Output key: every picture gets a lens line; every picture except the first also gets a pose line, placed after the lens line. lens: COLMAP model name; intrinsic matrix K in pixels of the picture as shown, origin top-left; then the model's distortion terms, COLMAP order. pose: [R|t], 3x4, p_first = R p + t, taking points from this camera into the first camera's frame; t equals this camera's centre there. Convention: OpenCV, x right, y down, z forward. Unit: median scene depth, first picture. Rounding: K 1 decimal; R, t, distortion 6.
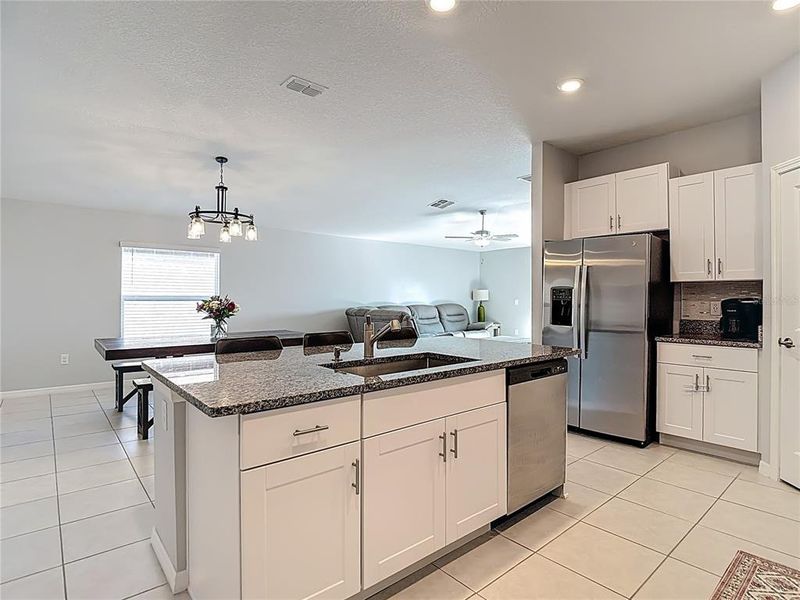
lens RADIAL K [[428.0, 0, 407.7], [0, 428.0, 298.6], [0, 0, 1]] dist [-0.000688, -0.017938]
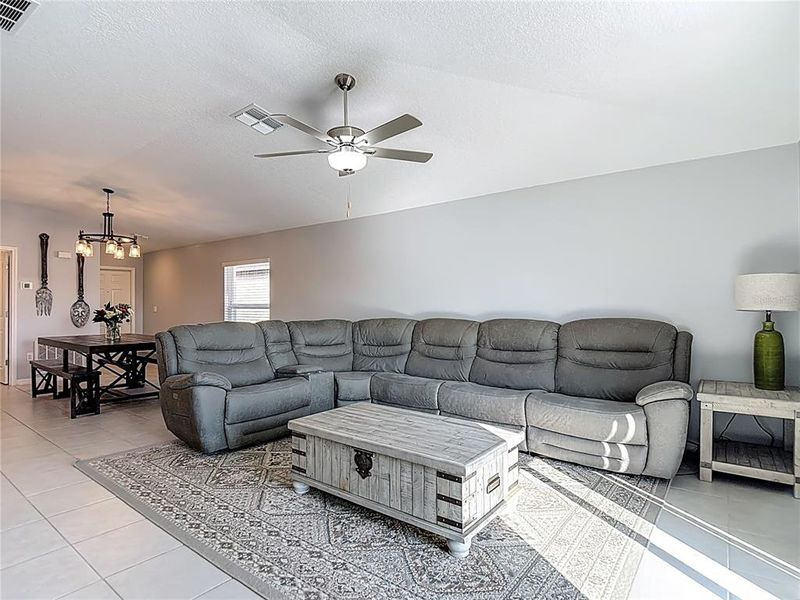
lens RADIAL K [[428.0, 0, 395.0], [0, 428.0, 301.6], [0, 0, 1]] dist [-0.000688, -0.017938]
pose [[0.200473, -0.009884, -0.979649, 0.570400], [0.001802, 0.999951, -0.009721, -0.000150], [0.979697, 0.000184, 0.200481, 0.981549]]
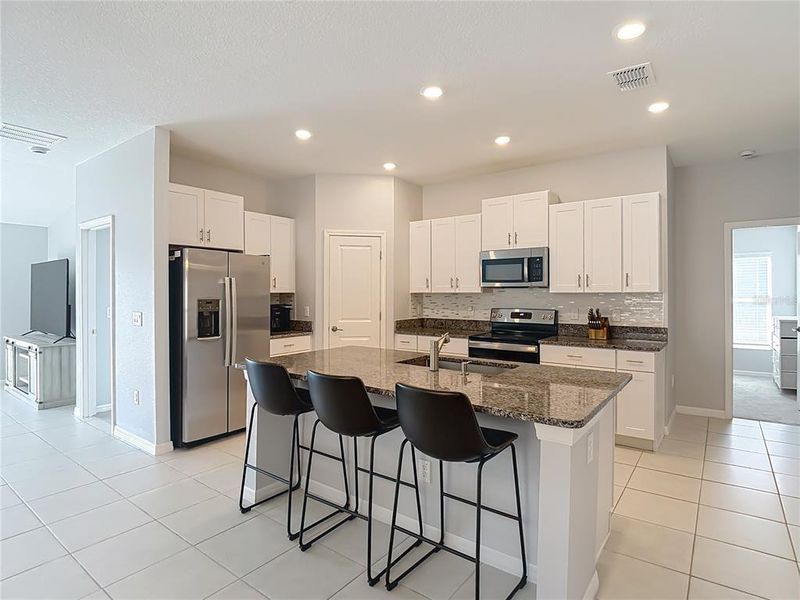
lens RADIAL K [[428.0, 0, 391.3], [0, 428.0, 292.4], [0, 0, 1]] dist [-0.000688, -0.017938]
pose [[-0.206627, -0.000448, 0.978420, -0.363213], [-0.001825, 0.999998, 0.000072, -0.020850], [-0.978418, -0.001771, -0.206628, 0.427369]]
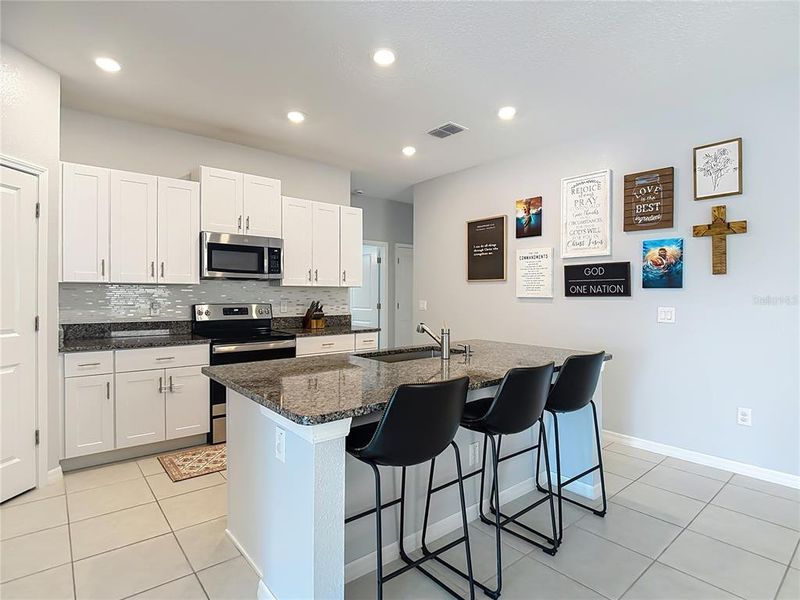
lens RADIAL K [[428.0, 0, 406.2], [0, 428.0, 298.2], [0, 0, 1]] dist [-0.000688, -0.017938]
pose [[-0.999884, -0.007635, 0.013152, 0.000034], [-0.007491, 0.999912, 0.010987, -0.011216], [-0.013234, 0.010887, -0.999853, 0.671078]]
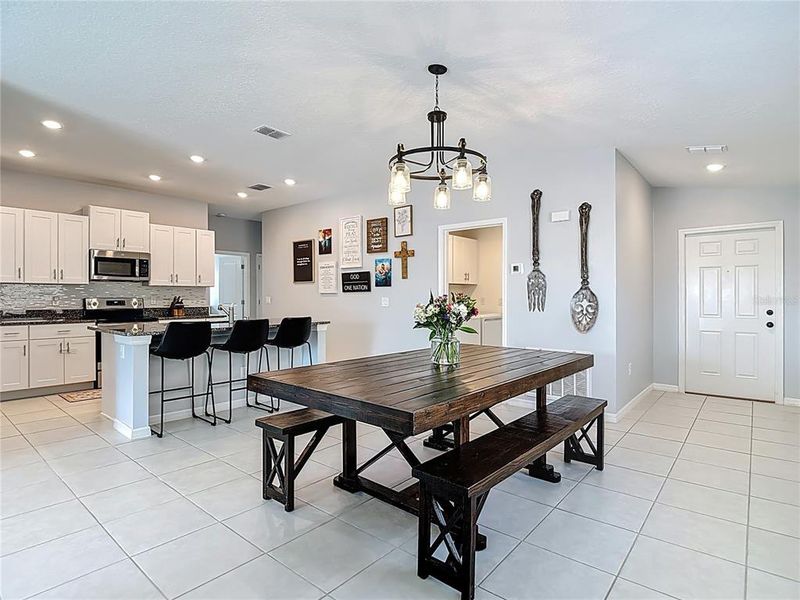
lens RADIAL K [[428.0, 0, 403.6], [0, 428.0, 299.2], [0, 0, 1]] dist [-0.000688, -0.017938]
pose [[-0.986971, -0.003508, -0.160860, -0.184235], [-0.004445, 0.999975, 0.005462, 0.000013], [0.160837, 0.006106, -0.986962, 1.012379]]
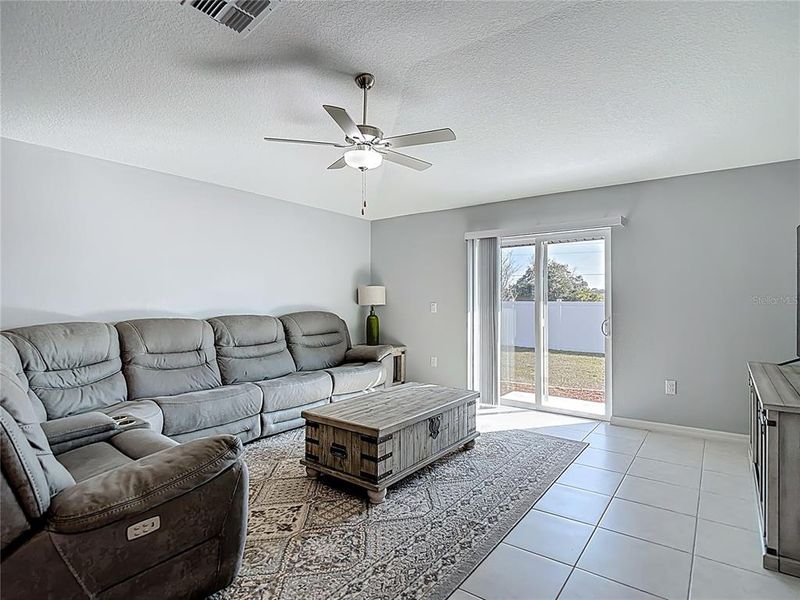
lens RADIAL K [[428.0, 0, 402.4], [0, 428.0, 288.2], [0, 0, 1]] dist [-0.000688, -0.017938]
pose [[0.977515, 0.004888, 0.210810, 0.129499], [0.001215, 0.999584, -0.028809, -0.002242], [-0.210863, 0.028418, 0.977102, 0.624412]]
